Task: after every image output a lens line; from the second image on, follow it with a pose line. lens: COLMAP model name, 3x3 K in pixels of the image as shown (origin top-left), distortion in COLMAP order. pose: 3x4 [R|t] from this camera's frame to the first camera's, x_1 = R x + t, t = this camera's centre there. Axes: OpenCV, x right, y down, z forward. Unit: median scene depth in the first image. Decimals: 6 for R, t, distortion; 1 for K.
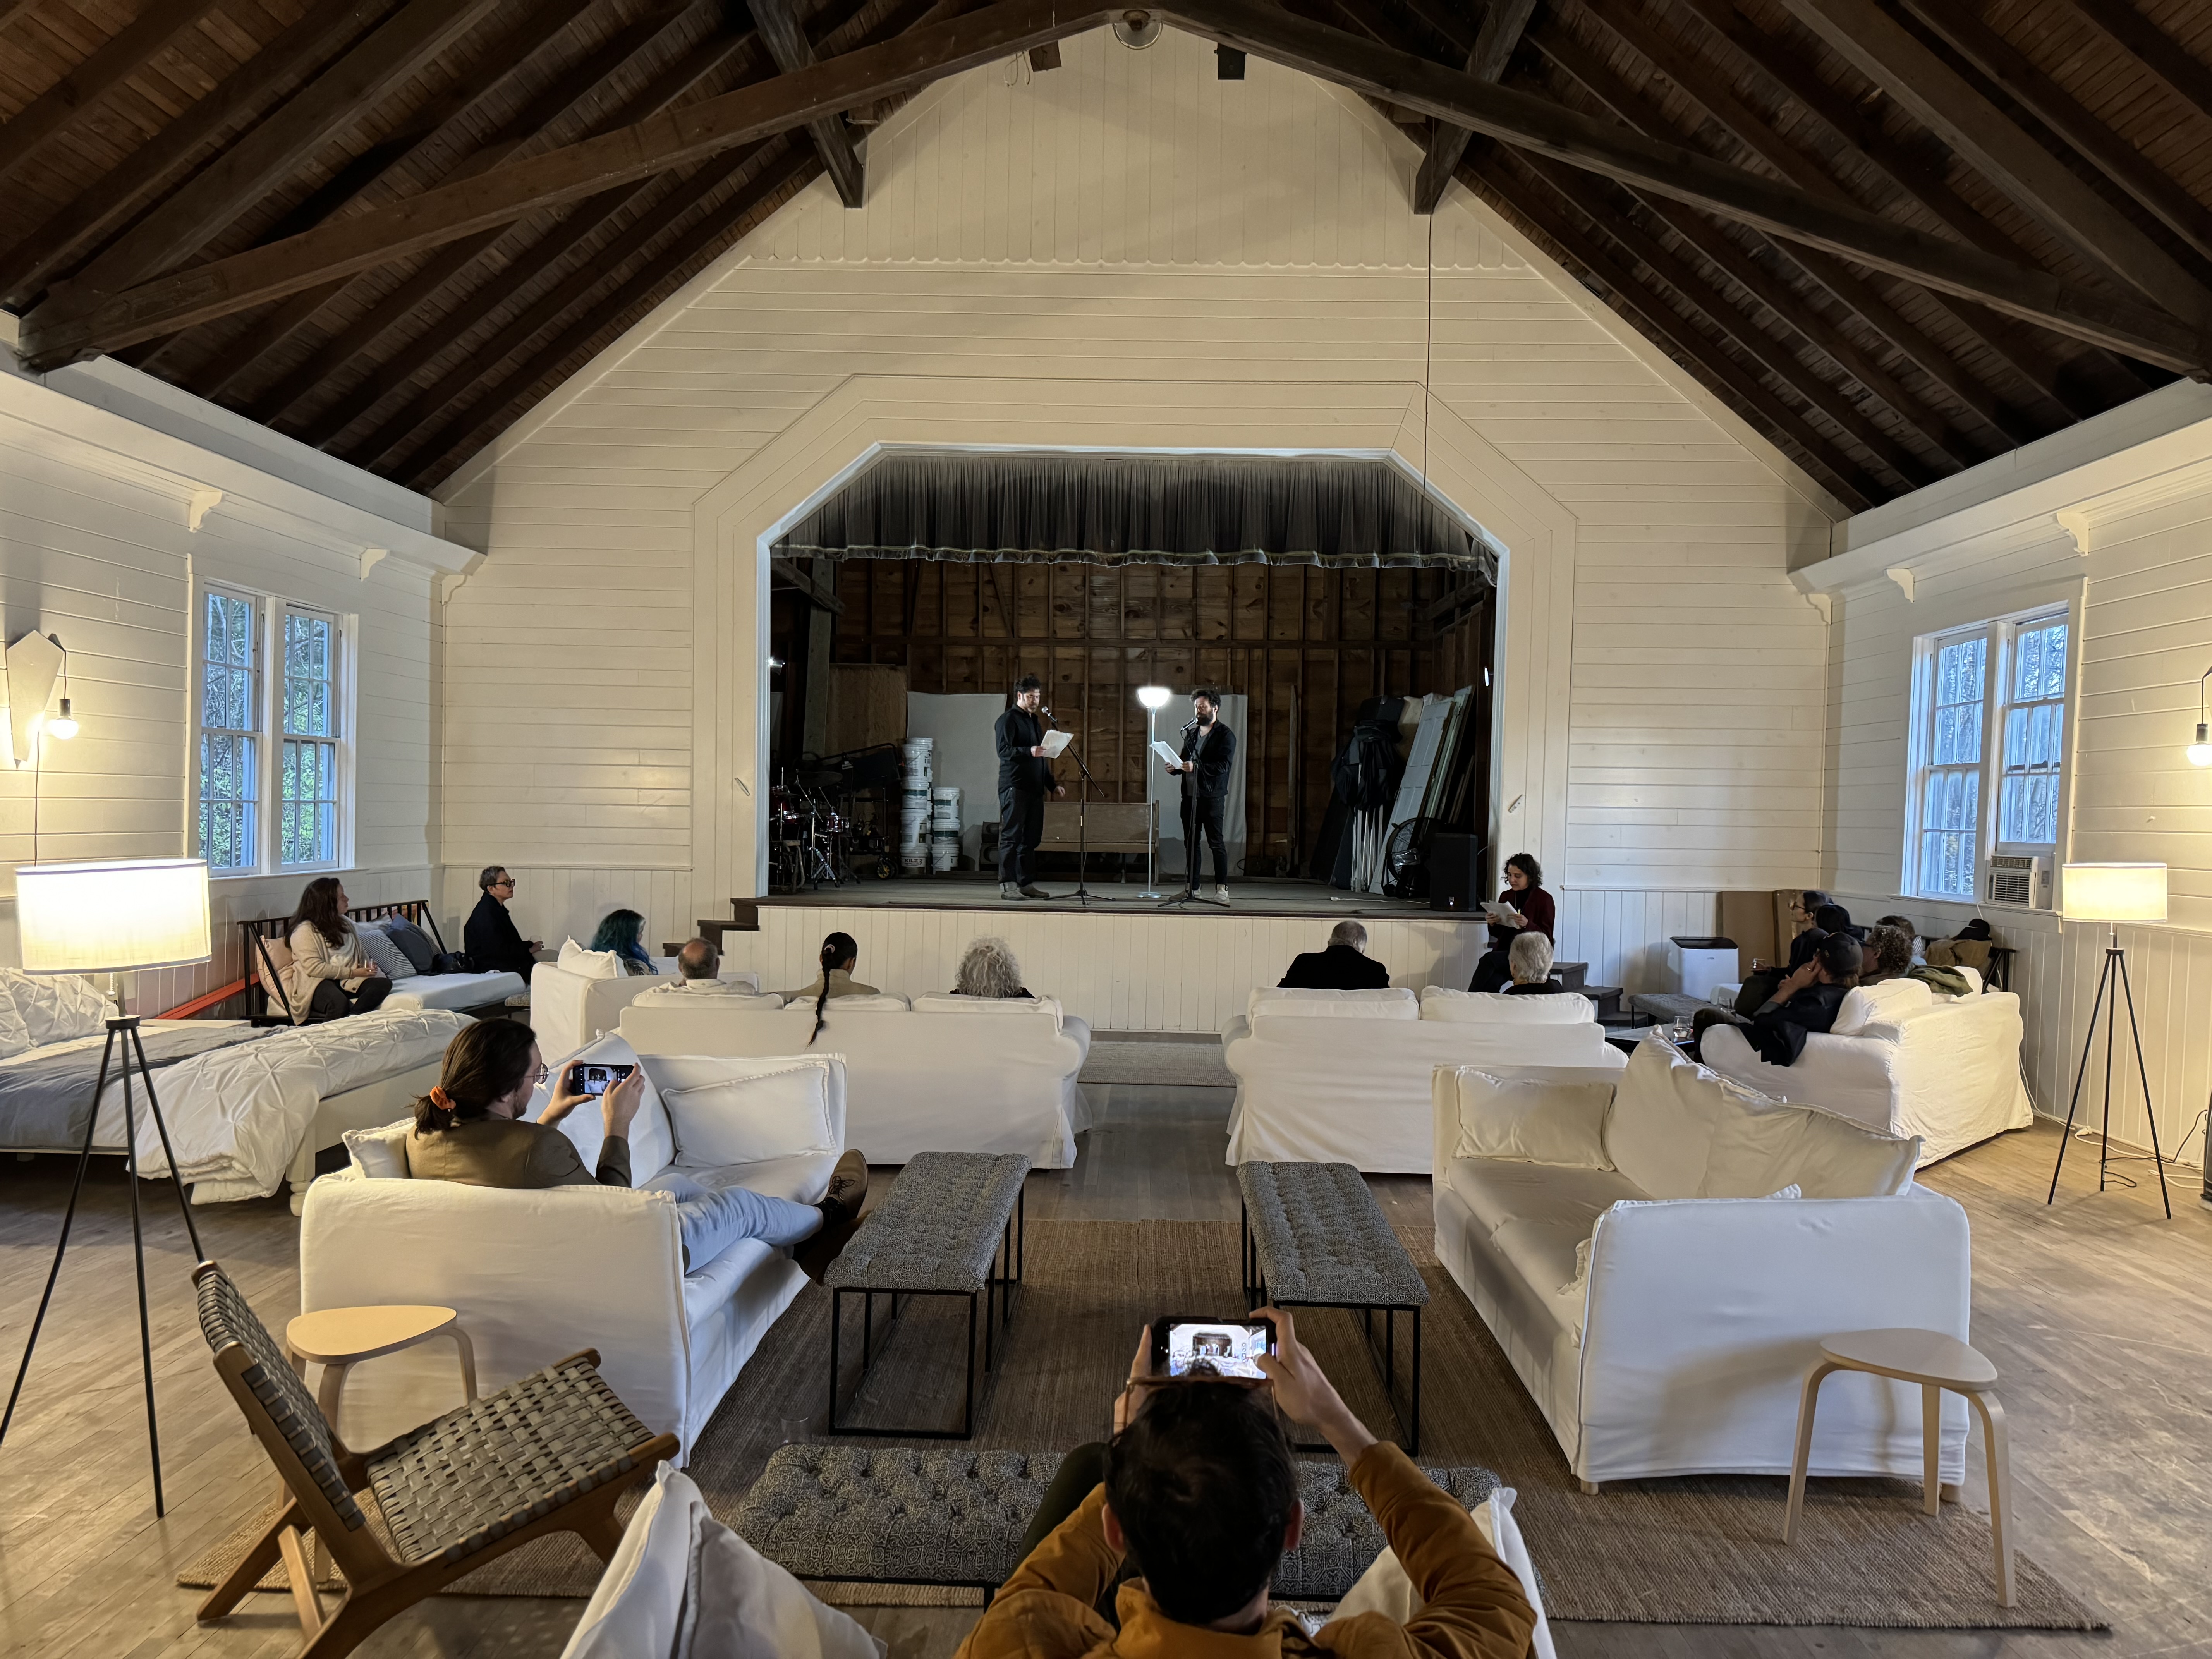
lens RADIAL K [[1552.2, 0, 1107.7], [0, 1552.2, 865.8], [0, 0, 1]] dist [0.059824, -0.043693]
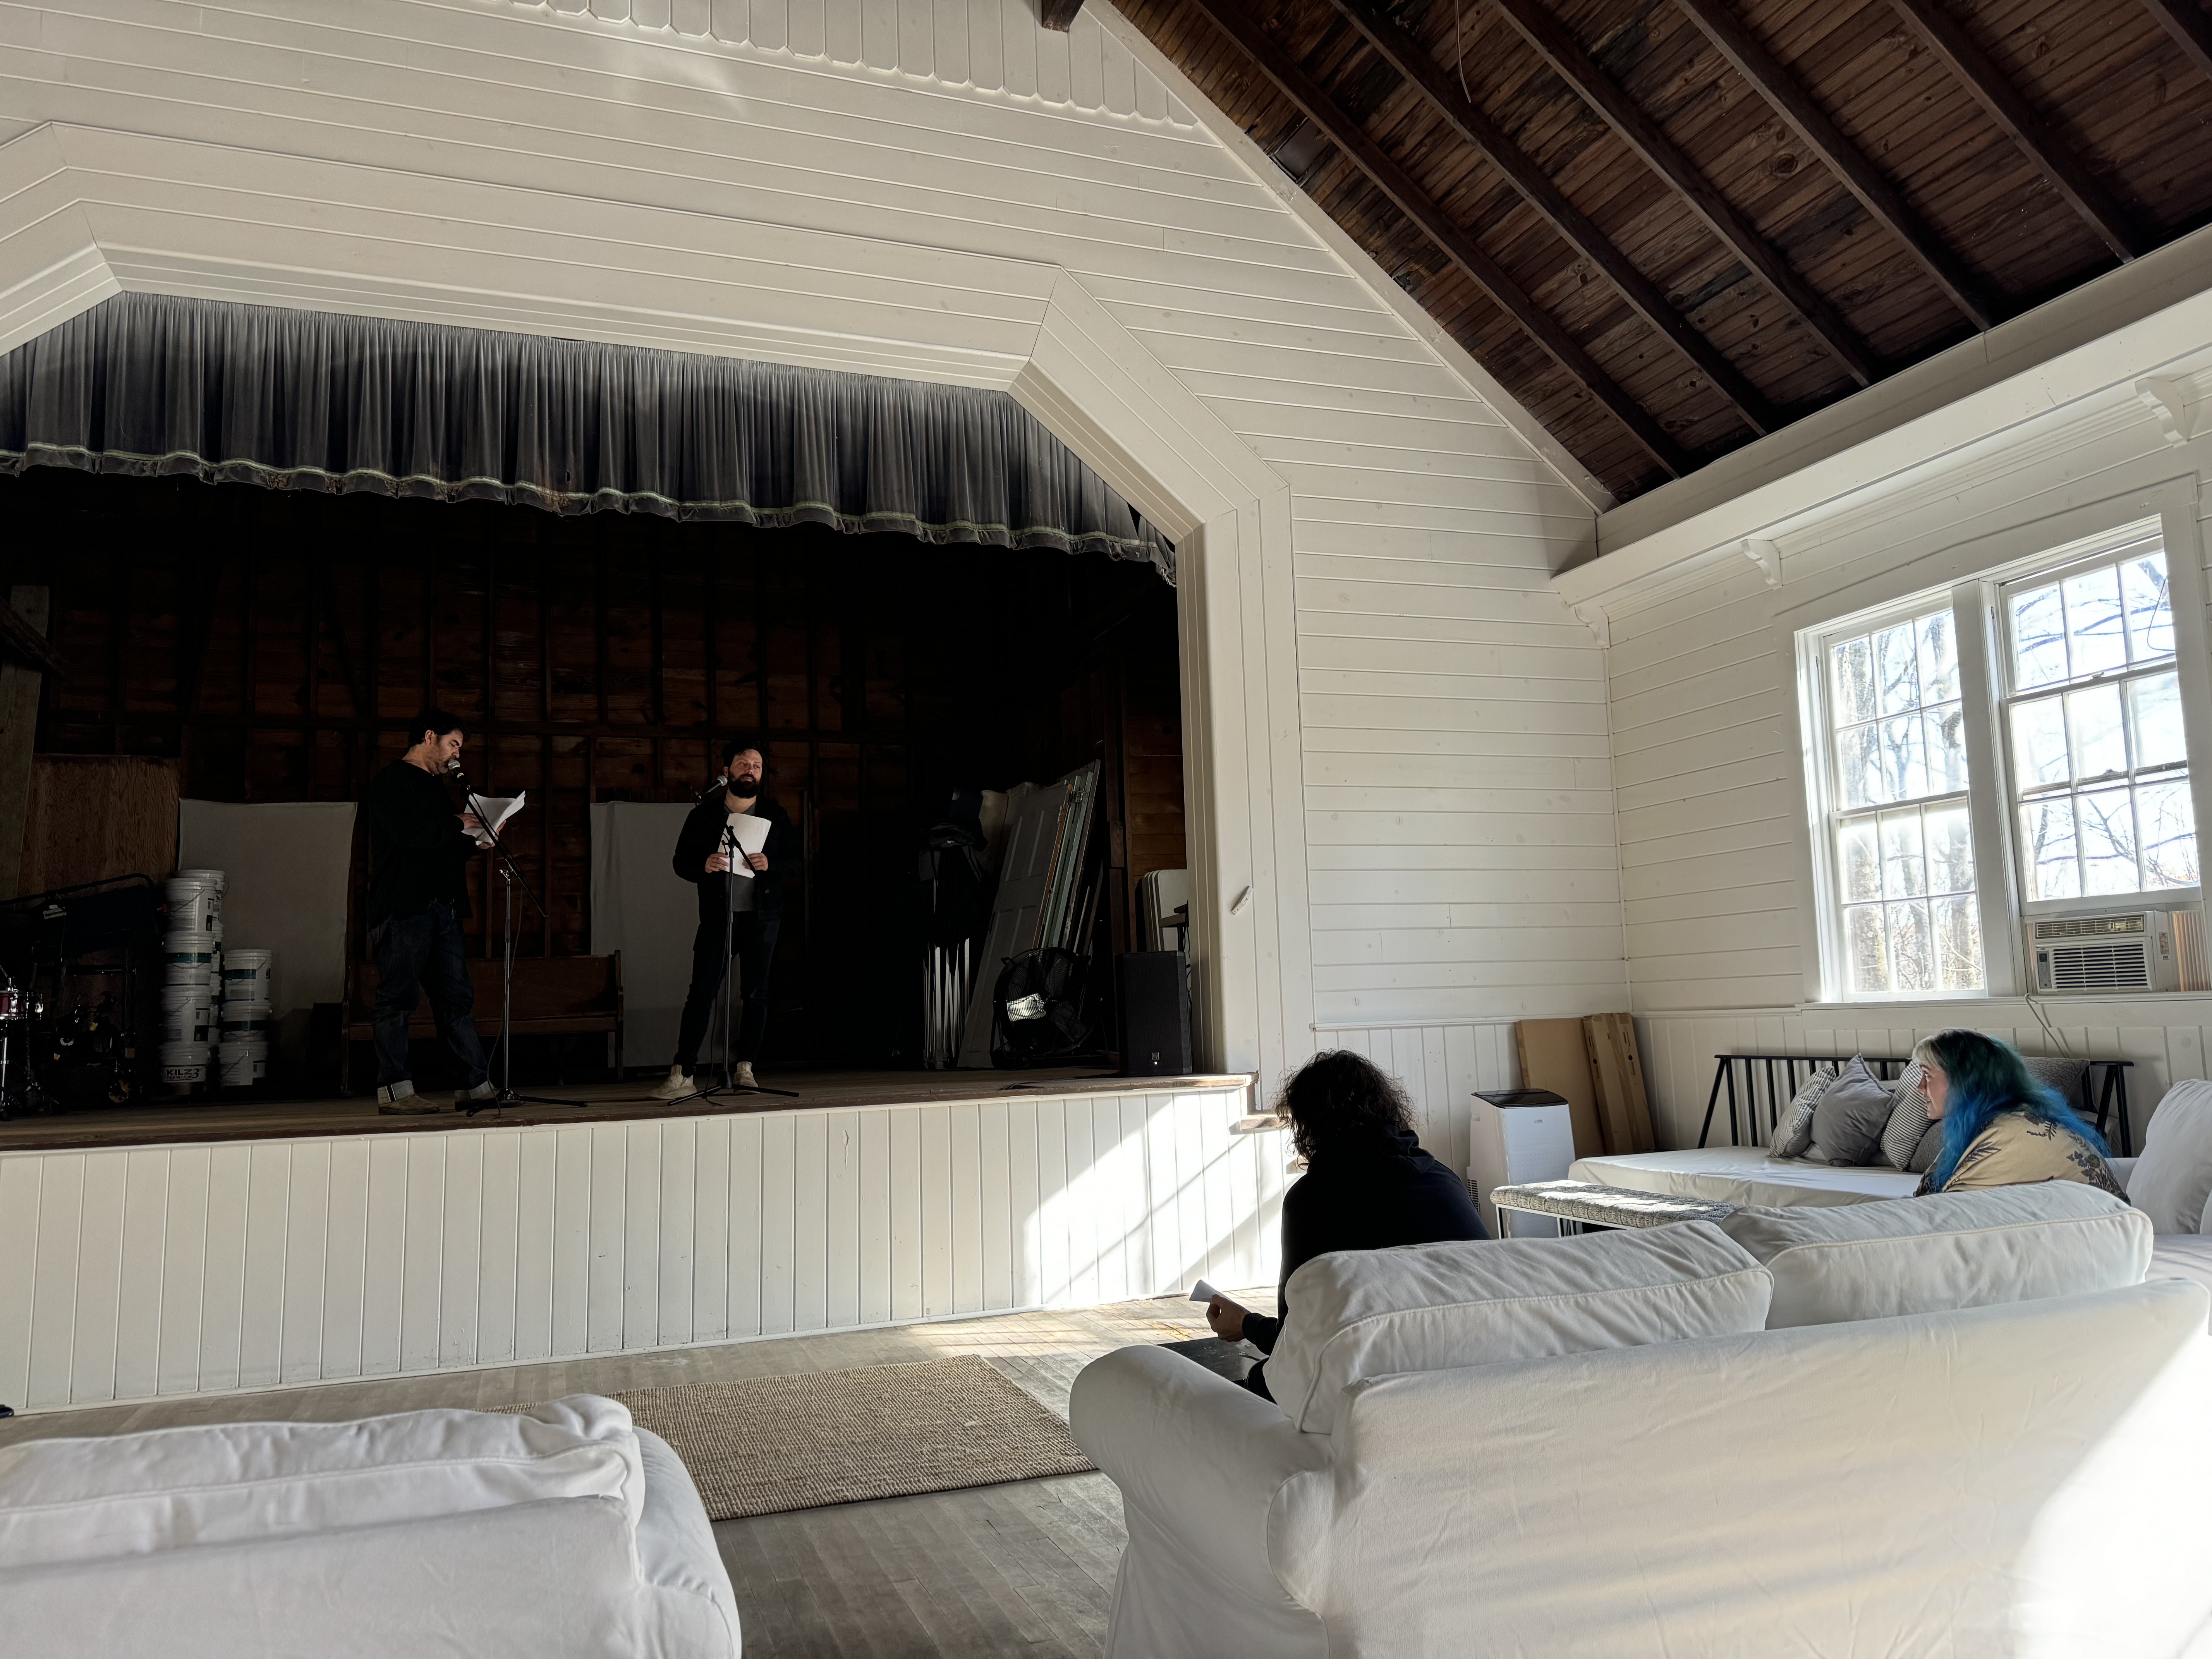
lens RADIAL K [[1601.5, 0, 1106.0], [0, 1601.5, 829.5], [0, 0, 1]] dist [0.065800, -0.104168]
pose [[0.929782, -0.007653, 0.368032, -0.033385], [0.064079, 0.987884, -0.141345, 0.020011], [-0.362491, 0.155003, 0.919007, 0.397300]]
